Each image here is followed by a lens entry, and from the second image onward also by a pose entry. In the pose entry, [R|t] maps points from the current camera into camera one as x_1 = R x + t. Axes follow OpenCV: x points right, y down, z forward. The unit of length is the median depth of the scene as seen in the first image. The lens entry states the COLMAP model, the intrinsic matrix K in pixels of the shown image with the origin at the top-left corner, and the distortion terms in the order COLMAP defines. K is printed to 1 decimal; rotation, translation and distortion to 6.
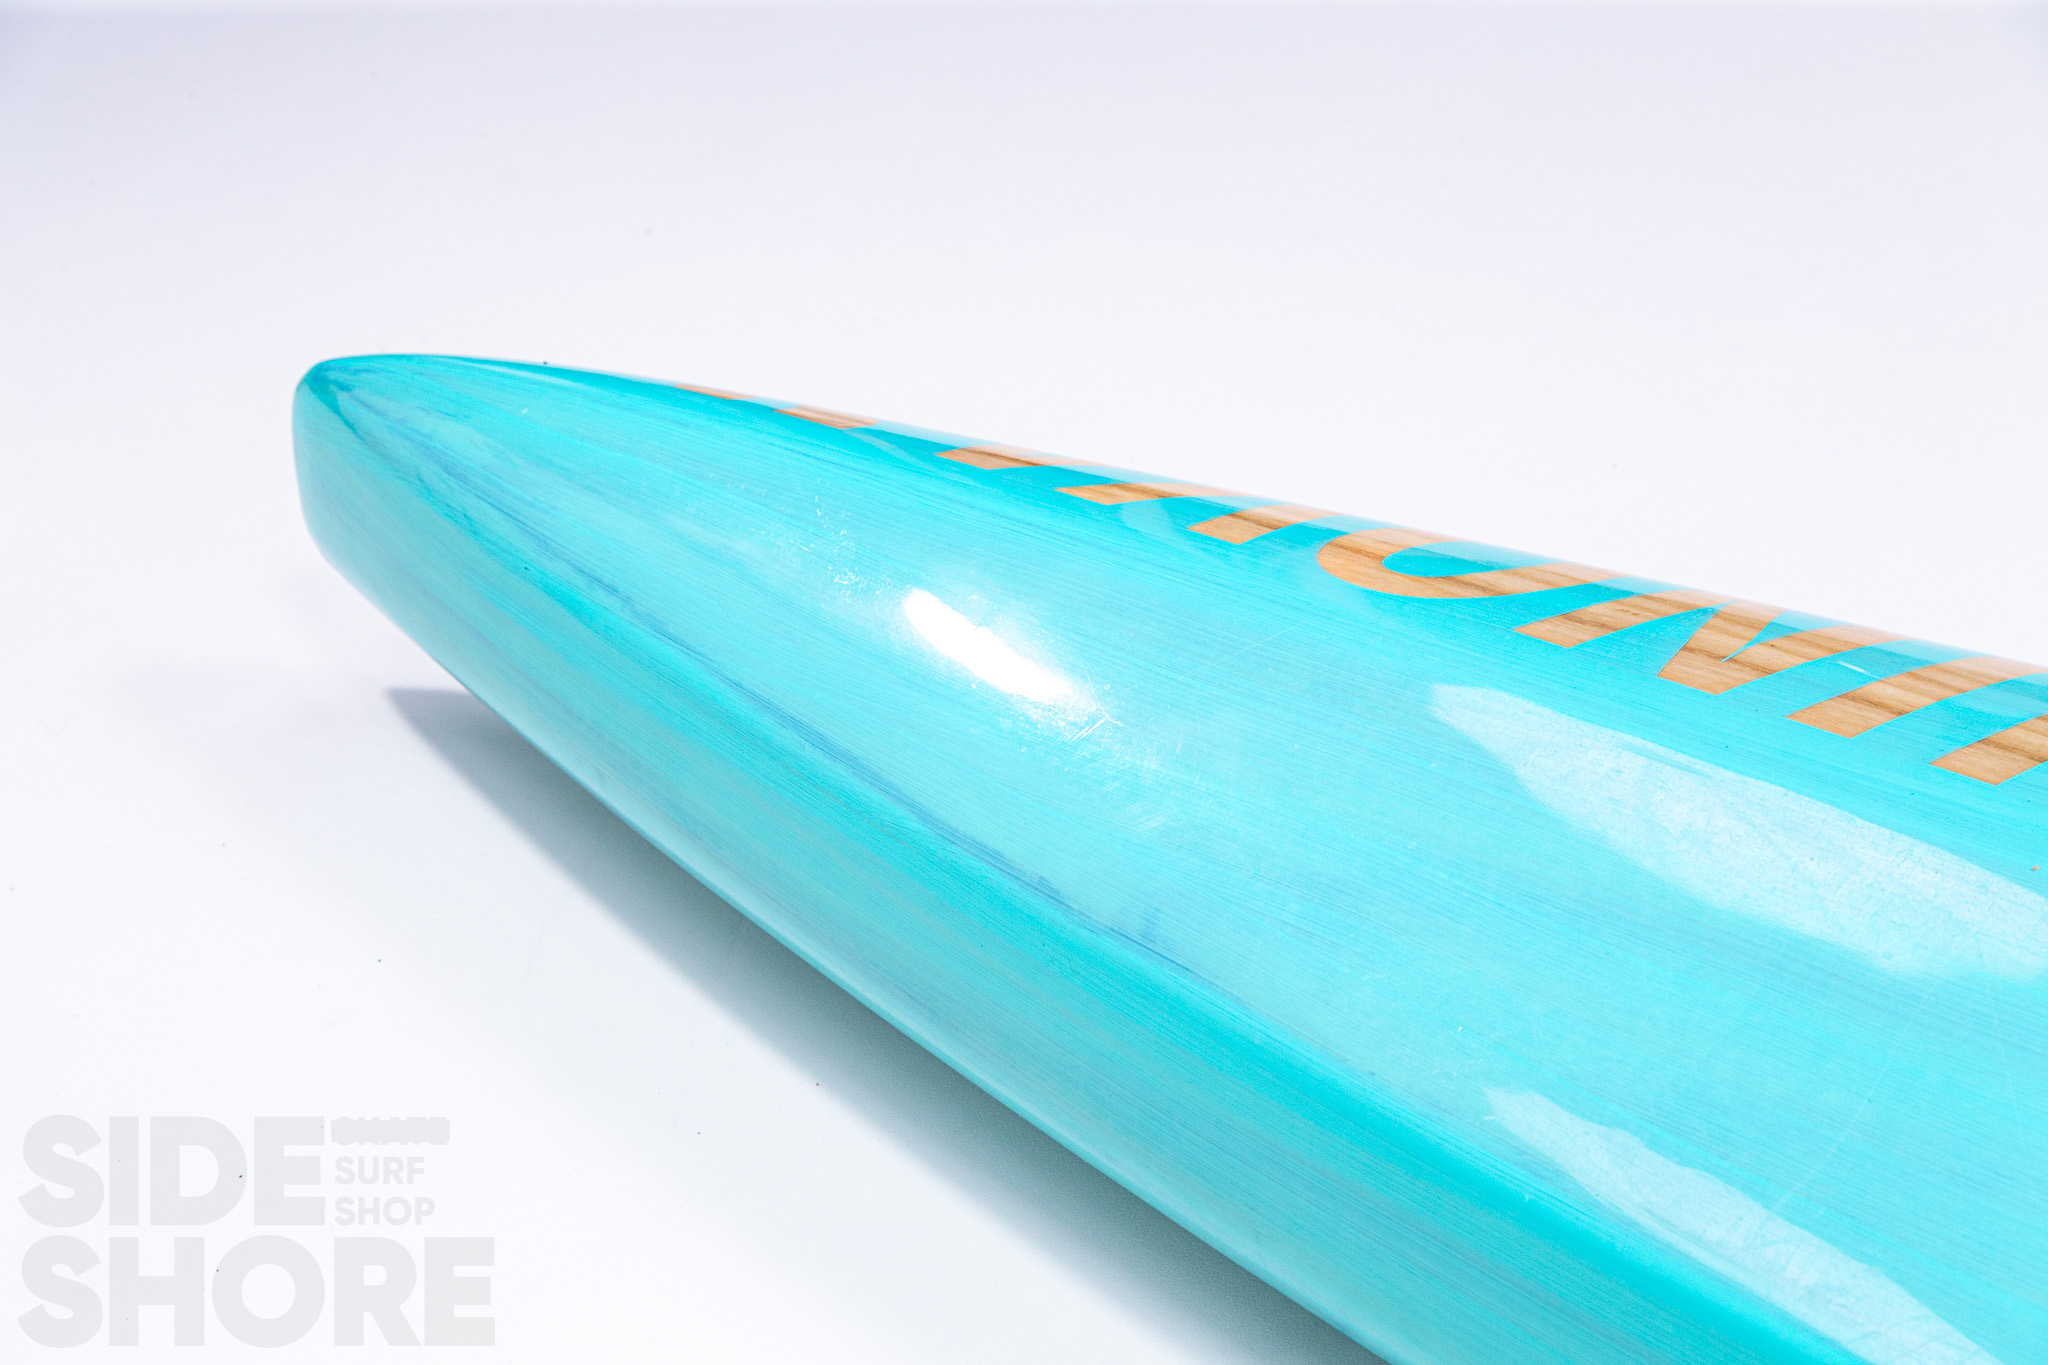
lens RADIAL K [[3490.5, 0, 1024.0], [0, 3490.5, 682.5], [0, 0, 1]] dist [0.065807, -0.304384]
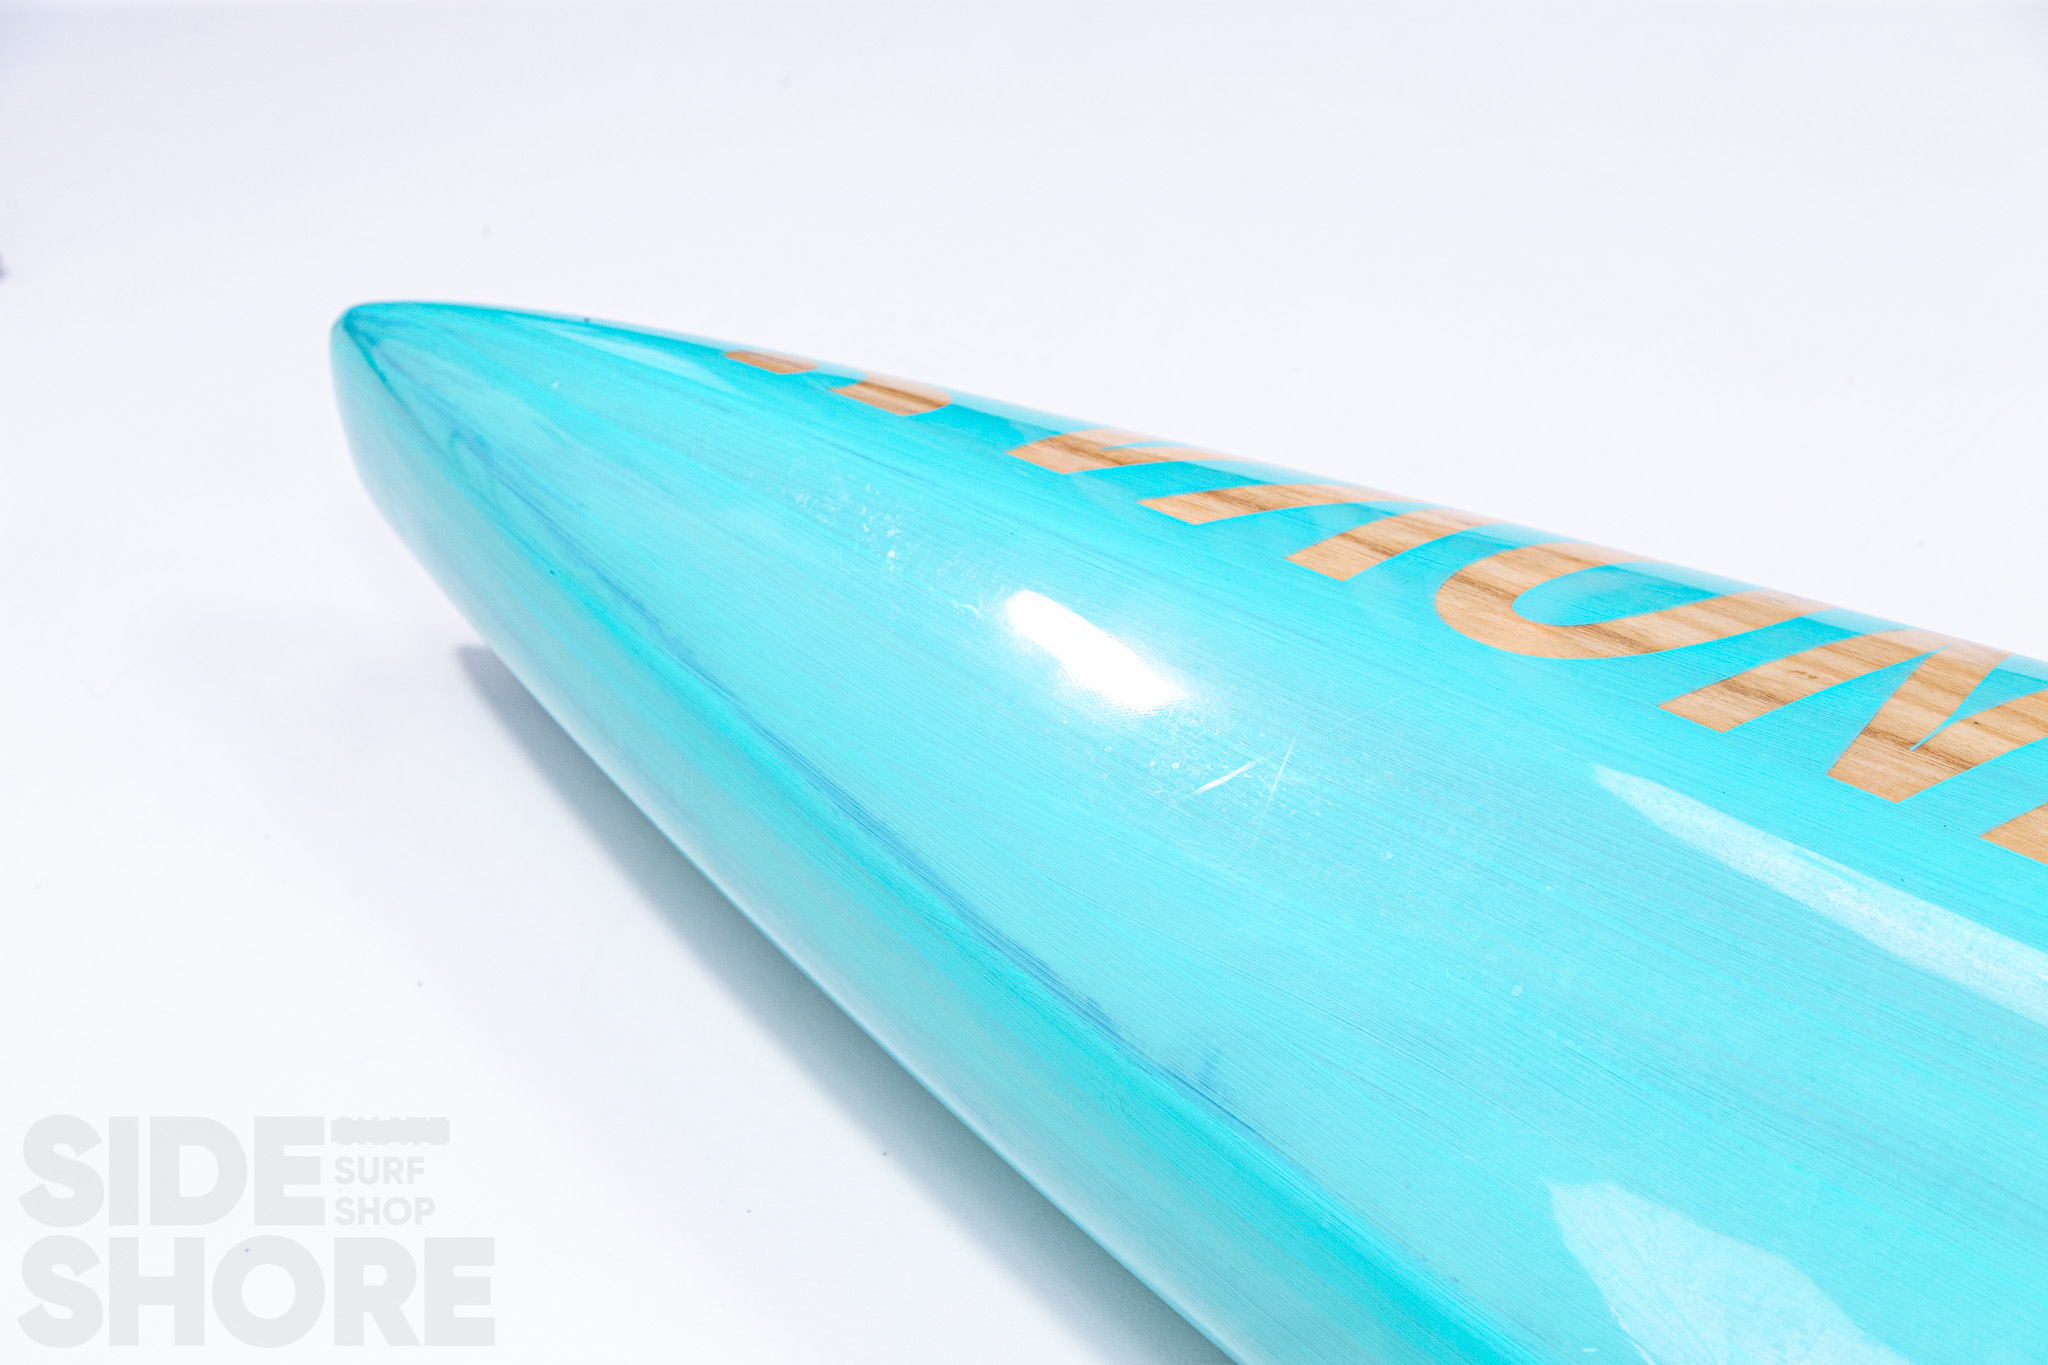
lens RADIAL K [[3490.5, 0, 1024.0], [0, 3490.5, 682.5], [0, 0, 1]] dist [0.065807, -0.304384]
pose [[0.995097, 0.006316, -0.098704, 0.070706], [0.003521, 0.995064, 0.099169, -0.103219], [0.098843, -0.099031, 0.990163, 0.154635]]
